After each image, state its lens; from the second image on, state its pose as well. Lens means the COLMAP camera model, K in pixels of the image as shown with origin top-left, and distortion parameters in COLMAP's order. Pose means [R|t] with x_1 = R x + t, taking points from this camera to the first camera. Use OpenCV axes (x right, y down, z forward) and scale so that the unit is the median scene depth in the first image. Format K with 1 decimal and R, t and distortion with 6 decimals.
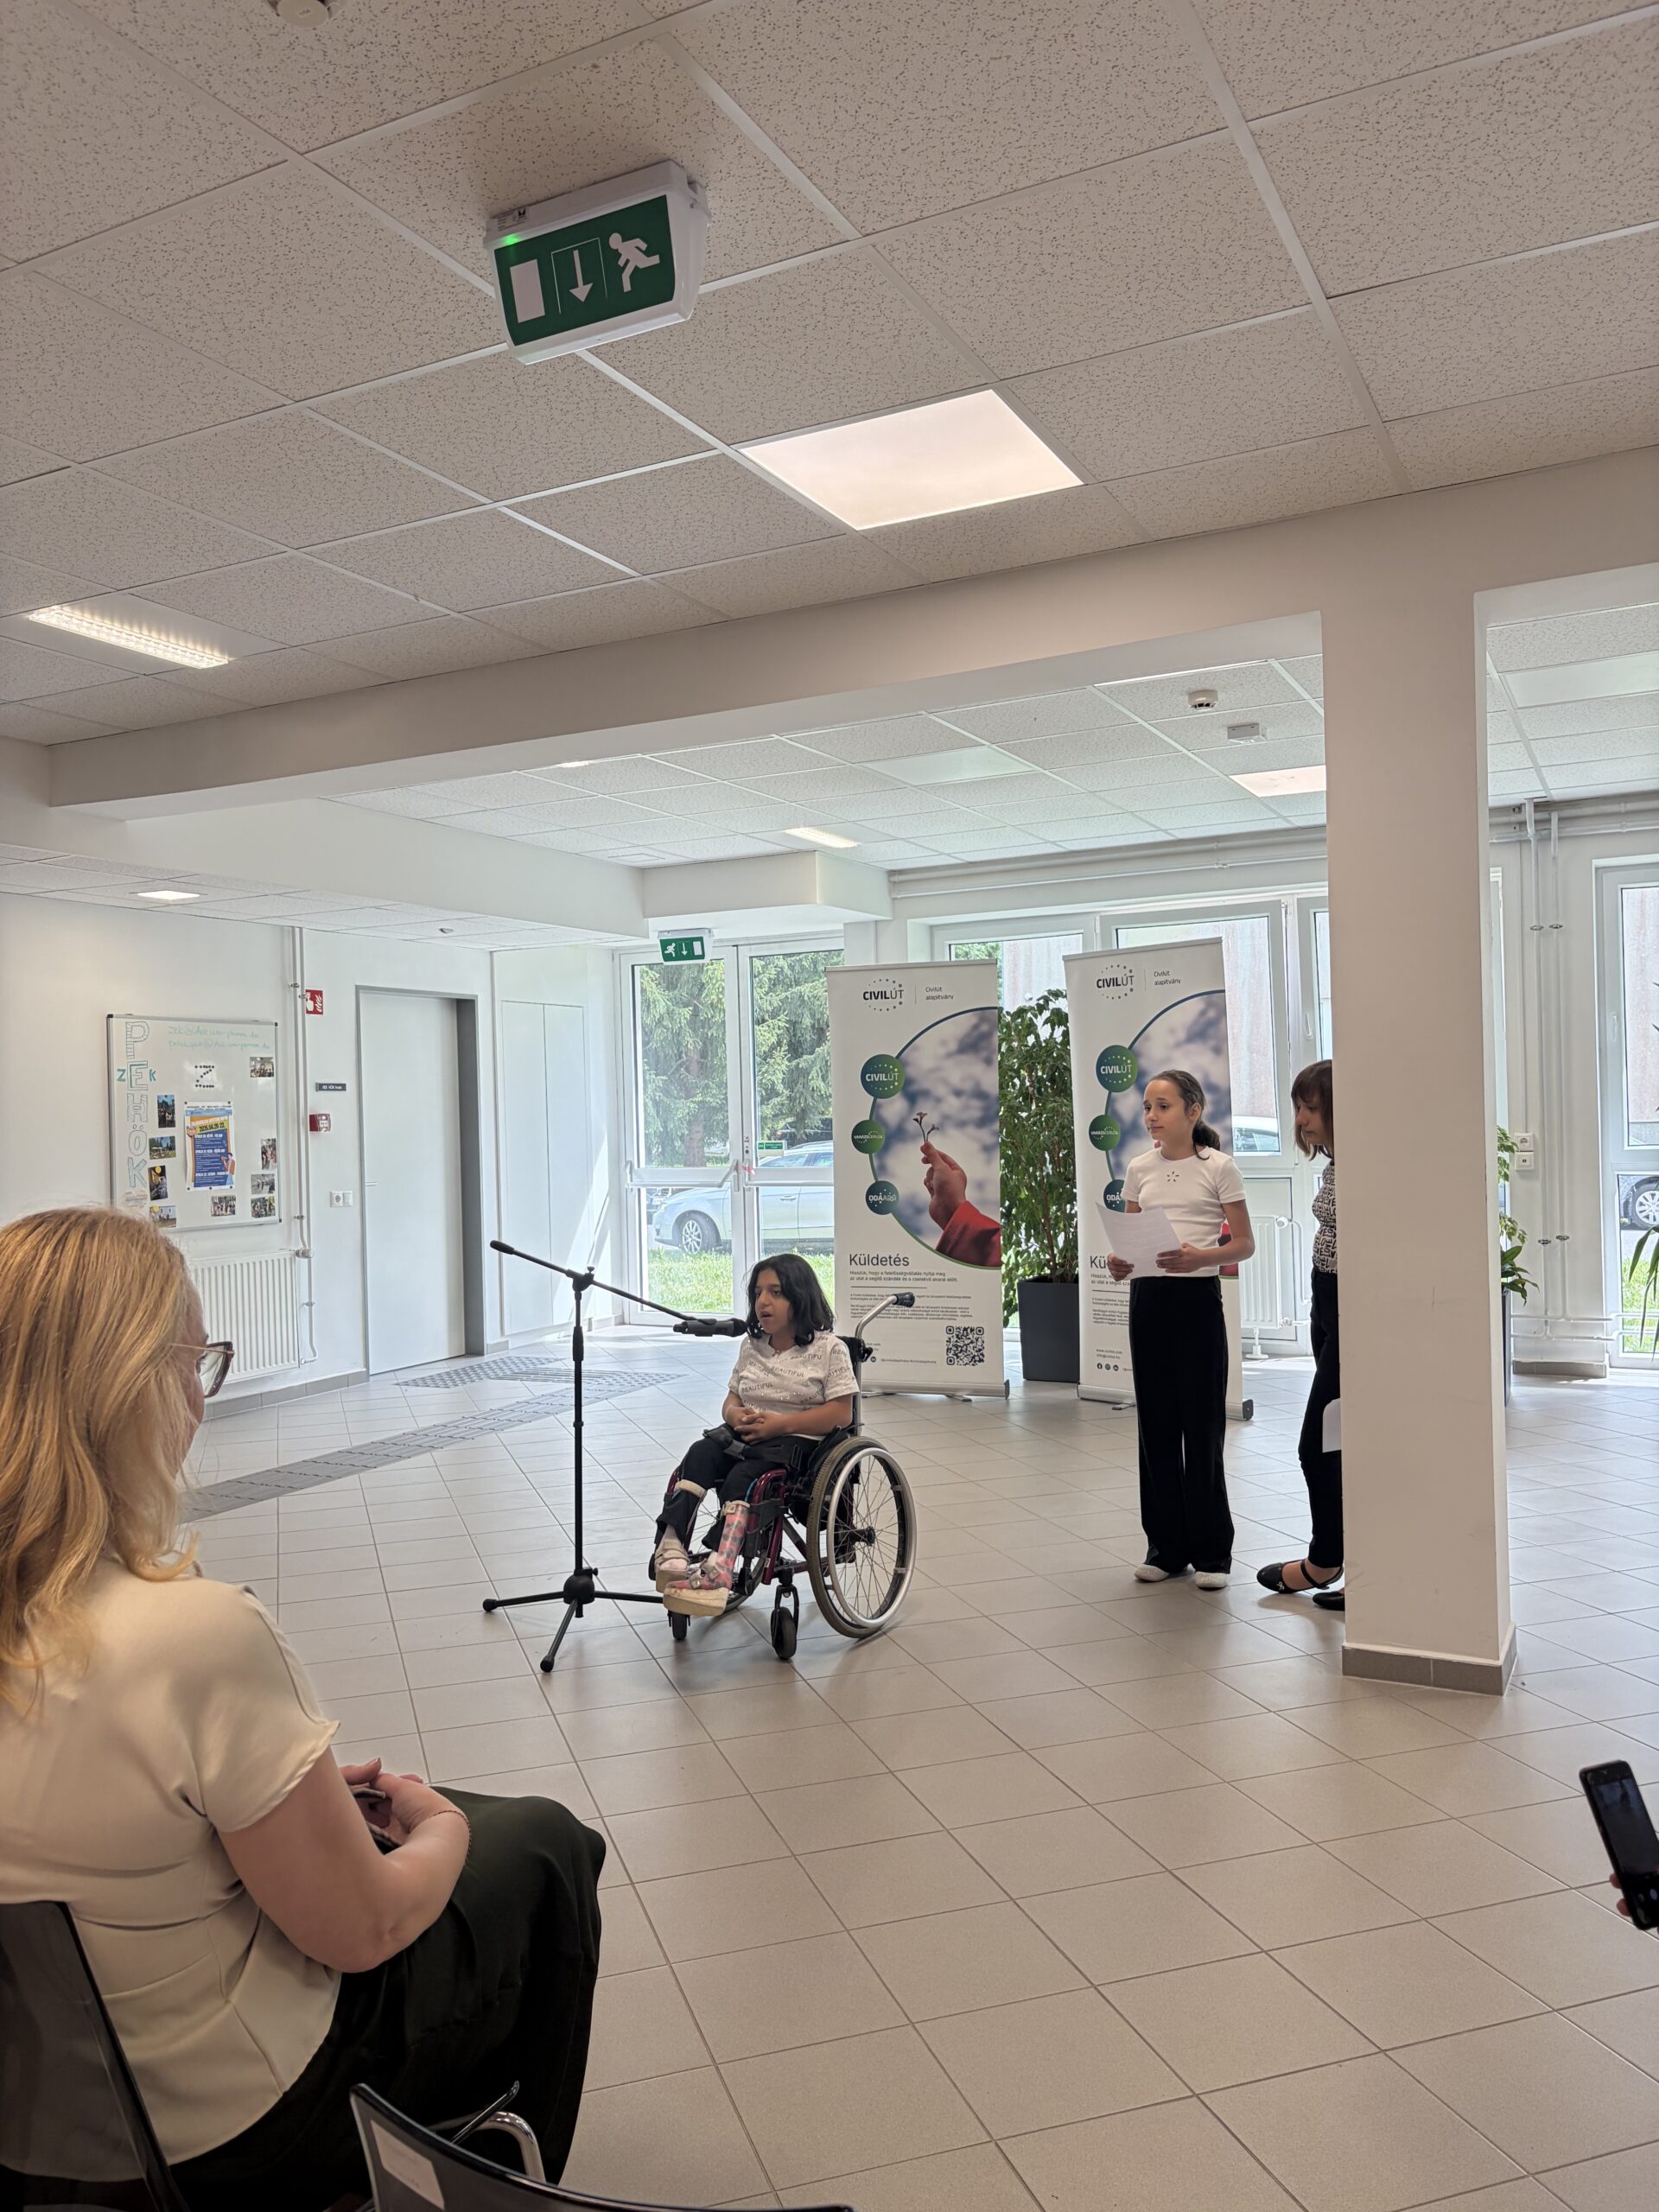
lens RADIAL K [[1660.3, 0, 818.5], [0, 1660.3, 1106.7], [0, 0, 1]] dist [0.056553, -0.057912]
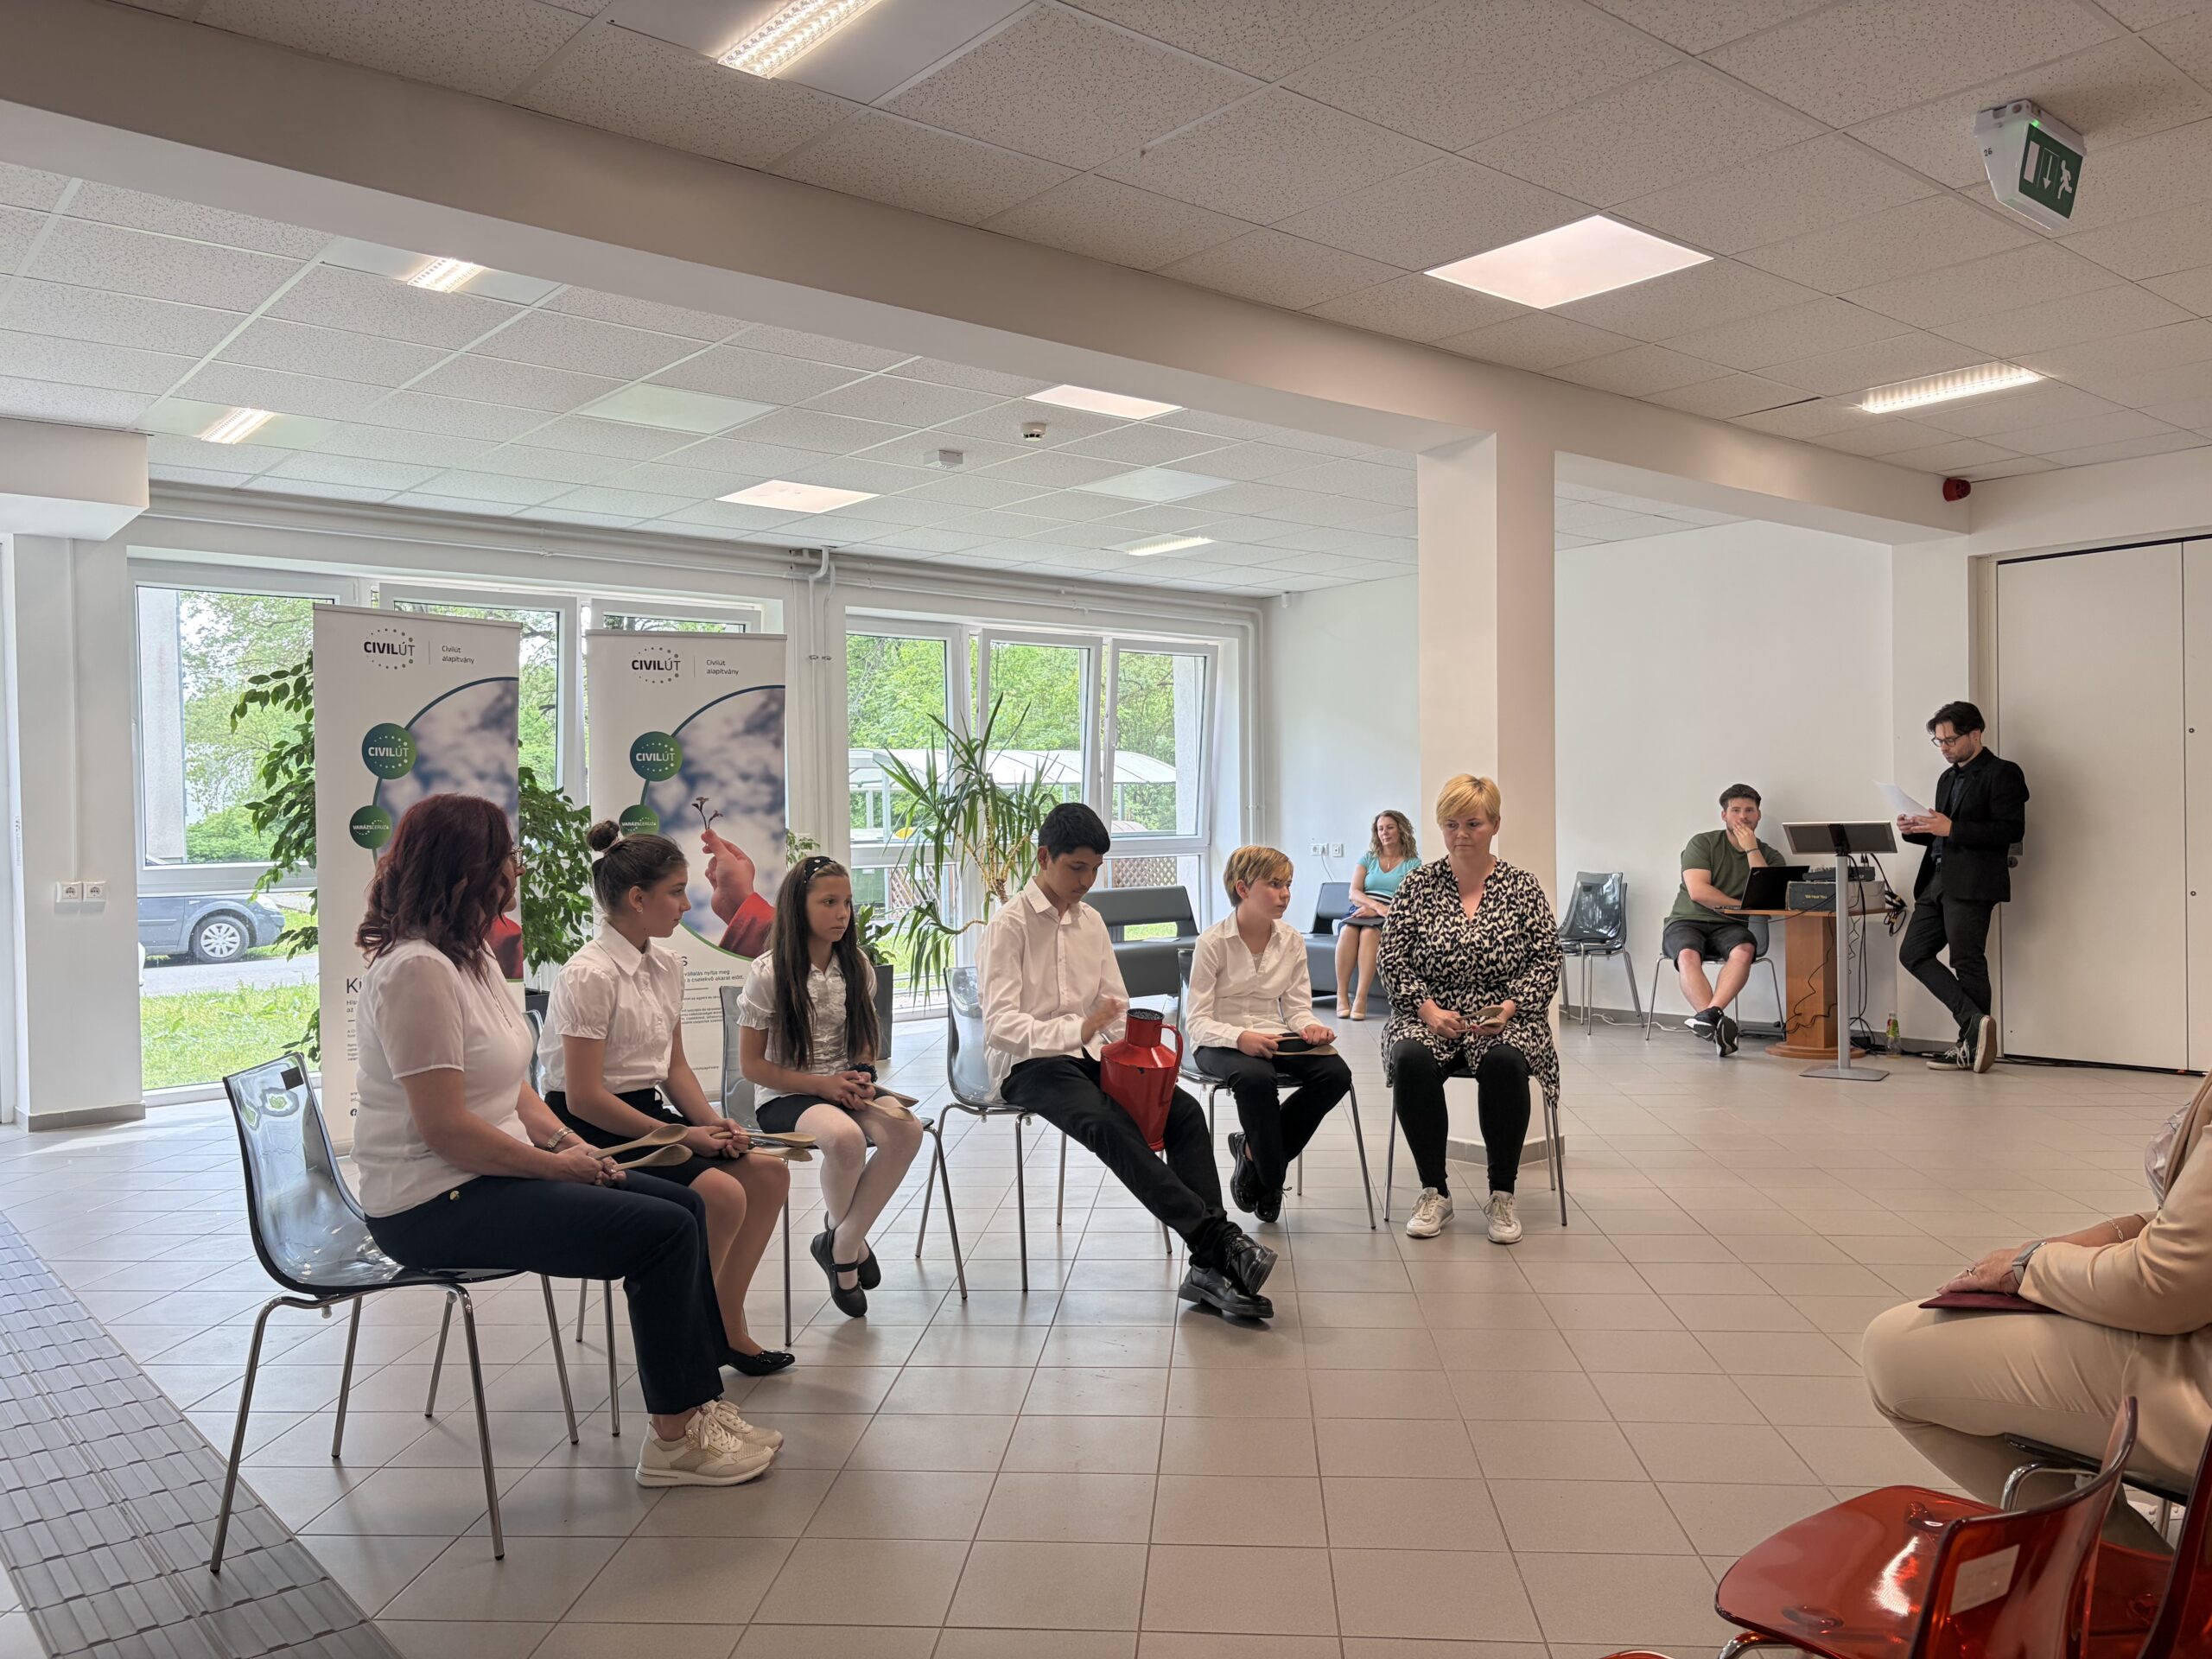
lens RADIAL K [[1660.3, 0, 1091.4], [0, 1660.3, 831.9], [0, 0, 1]] dist [0.056553, -0.057912]
pose [[0.380961, 0.011278, 0.924523, -0.584095], [0.004259, 0.999894, -0.013952, 0.033475], [-0.924581, 0.009253, 0.380872, 0.388929]]
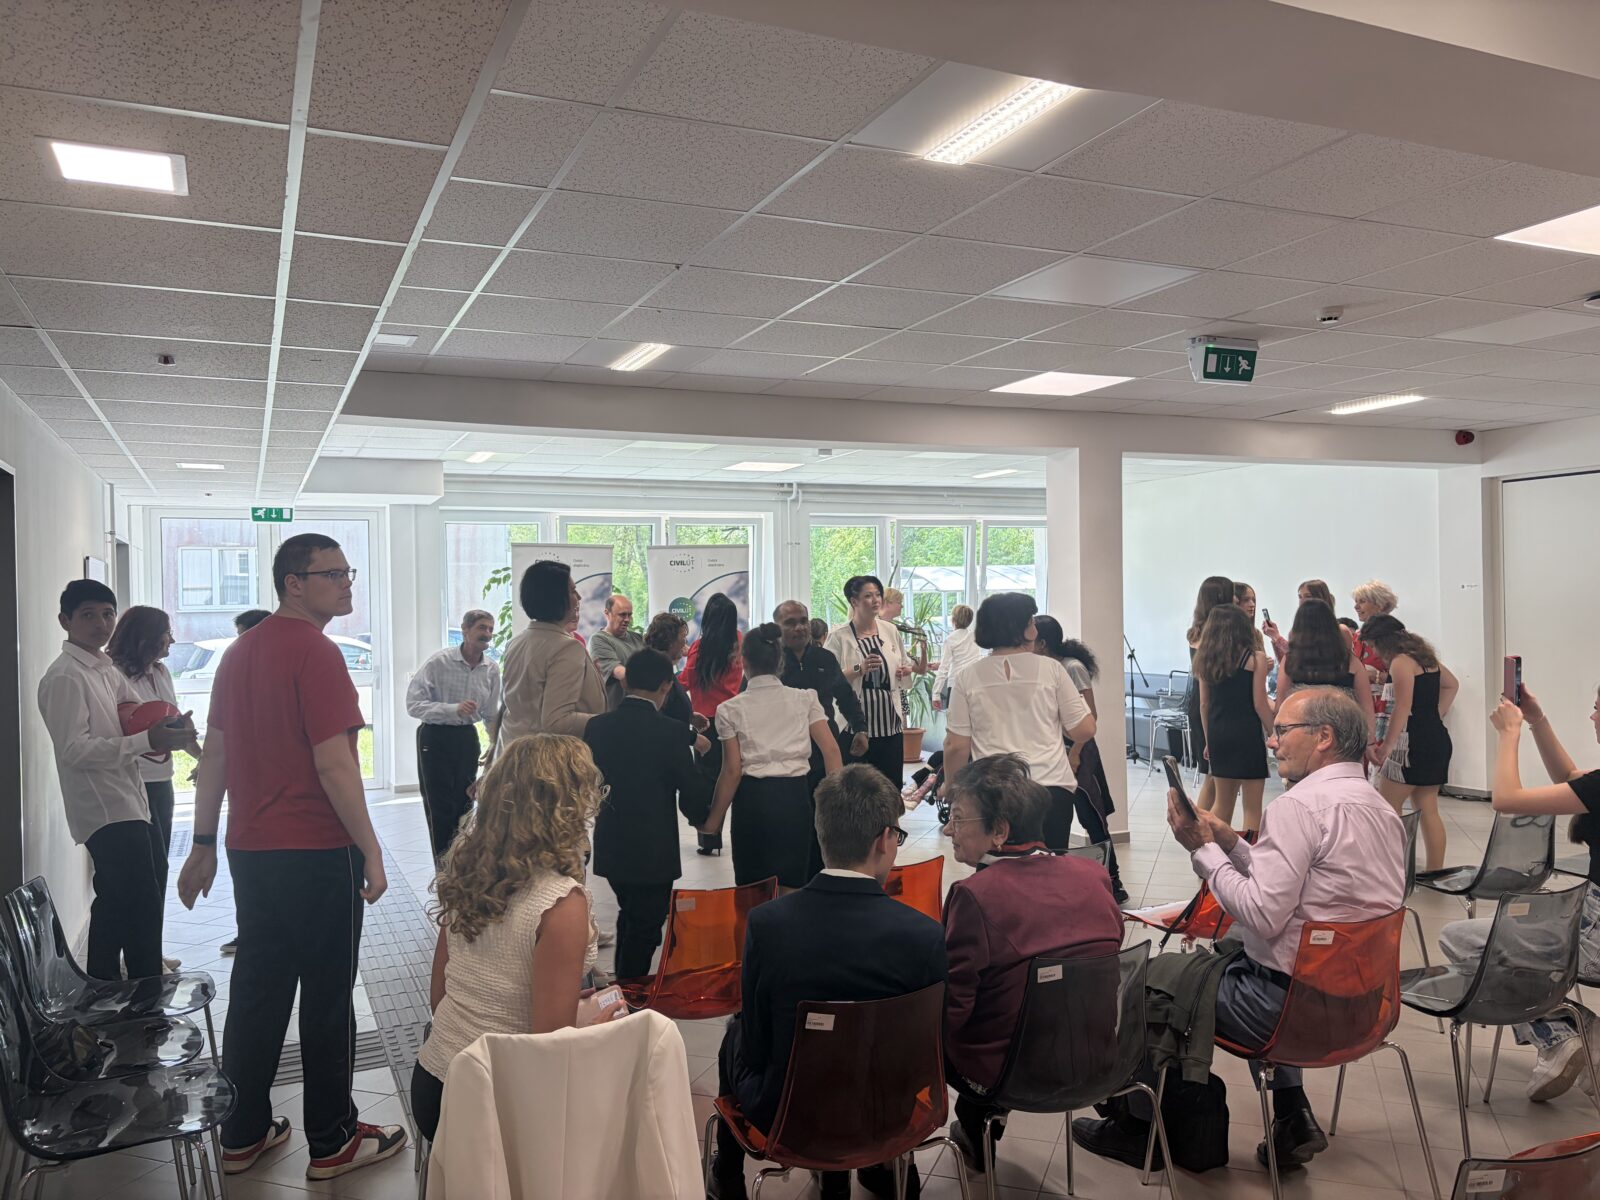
lens RADIAL K [[1200.9, 0, 796.6], [0, 1200.9, 592.2], [0, 0, 1]] dist [0.056553, -0.057912]
pose [[0.616338, 0.019718, 0.787235, -0.747558], [0.000559, 0.999675, -0.025477, -0.008341], [-0.787481, 0.016142, 0.616127, 0.085852]]
